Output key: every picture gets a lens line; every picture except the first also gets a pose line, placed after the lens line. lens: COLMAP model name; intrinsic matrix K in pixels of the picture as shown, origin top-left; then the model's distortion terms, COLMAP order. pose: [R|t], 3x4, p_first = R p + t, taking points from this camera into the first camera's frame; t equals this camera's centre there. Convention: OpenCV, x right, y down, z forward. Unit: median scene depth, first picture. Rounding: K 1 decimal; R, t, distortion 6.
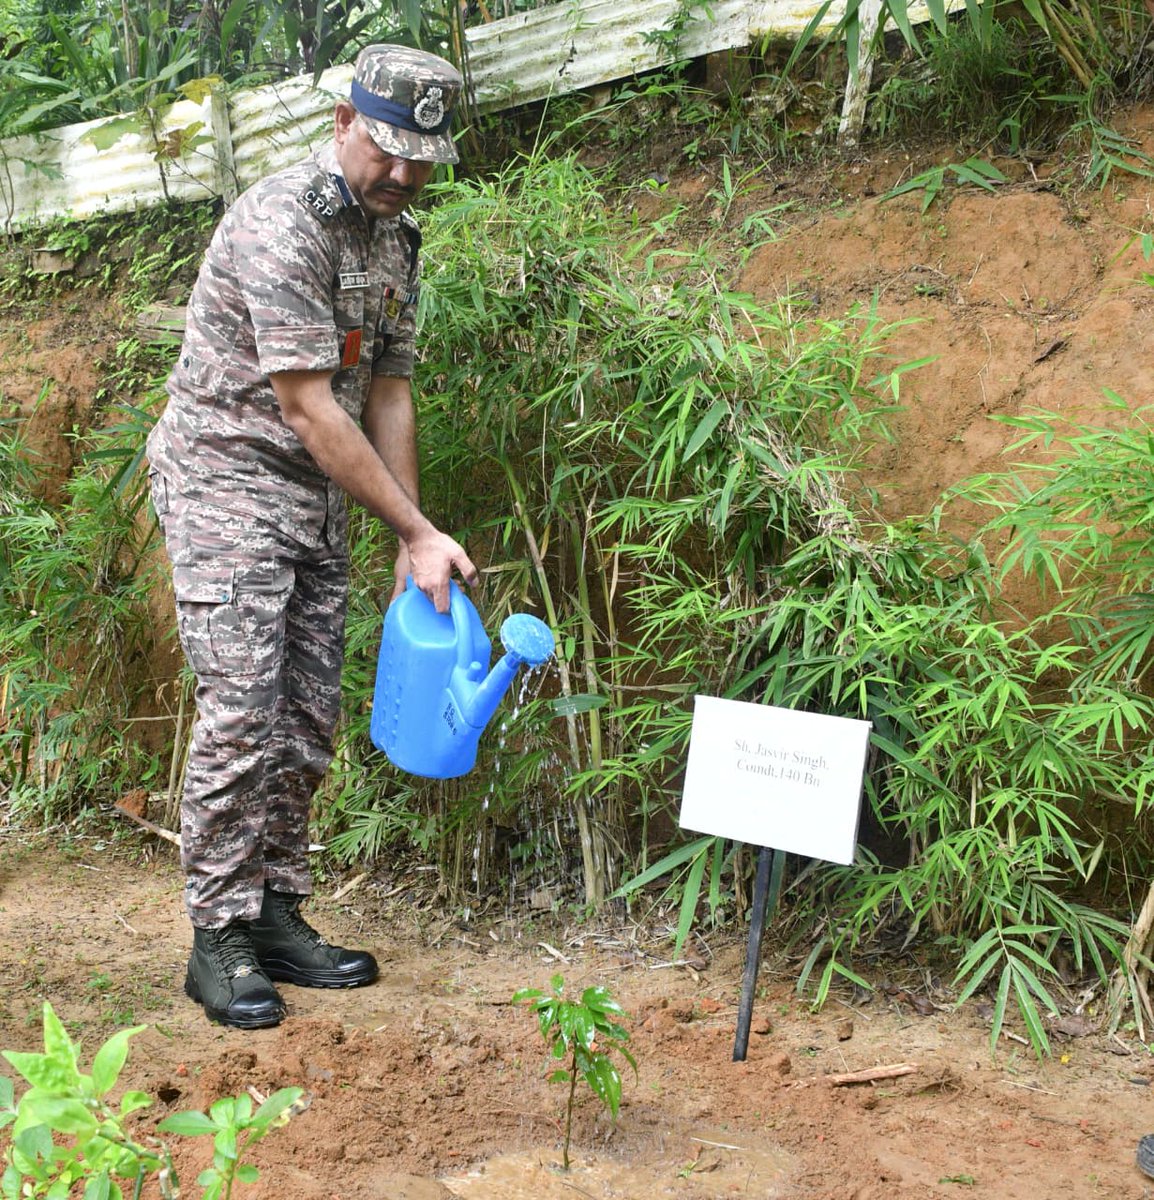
lens RADIAL K [[1663.7, 0, 576.6], [0, 1663.7, 596.0], [0, 0, 1]] dist [-0.113618, 0.000000]
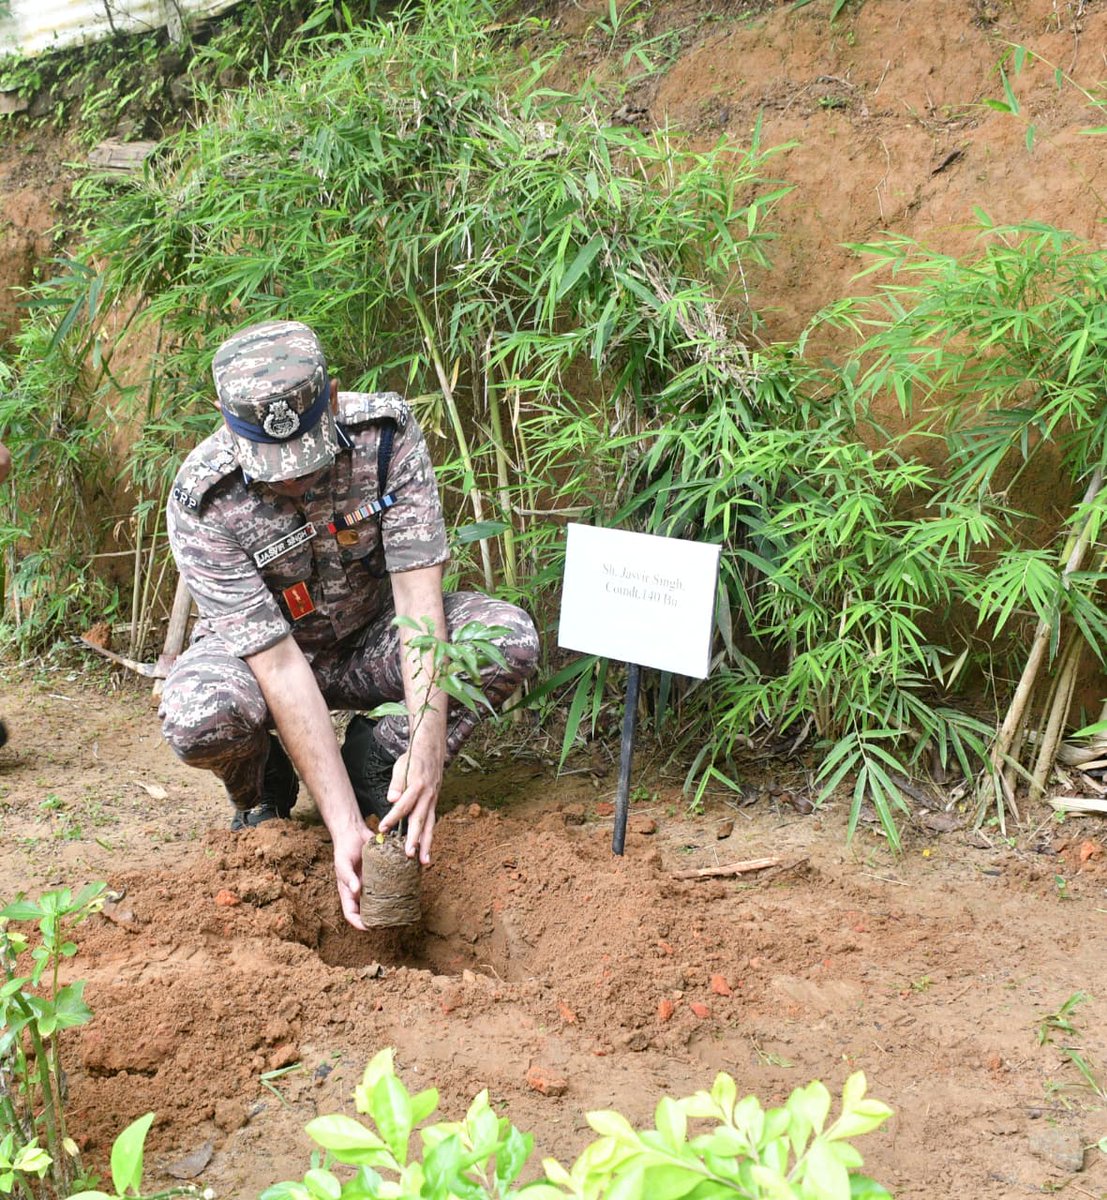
lens RADIAL K [[1839.3, 0, 554.1], [0, 1839.3, 603.5], [0, 0, 1]] dist [-0.111974, 0.000000]
pose [[0.995697, -0.033799, -0.086290, 0.143708], [0.044555, 0.991037, 0.125936, -0.034160], [0.081260, -0.129239, 0.988278, -0.156267]]
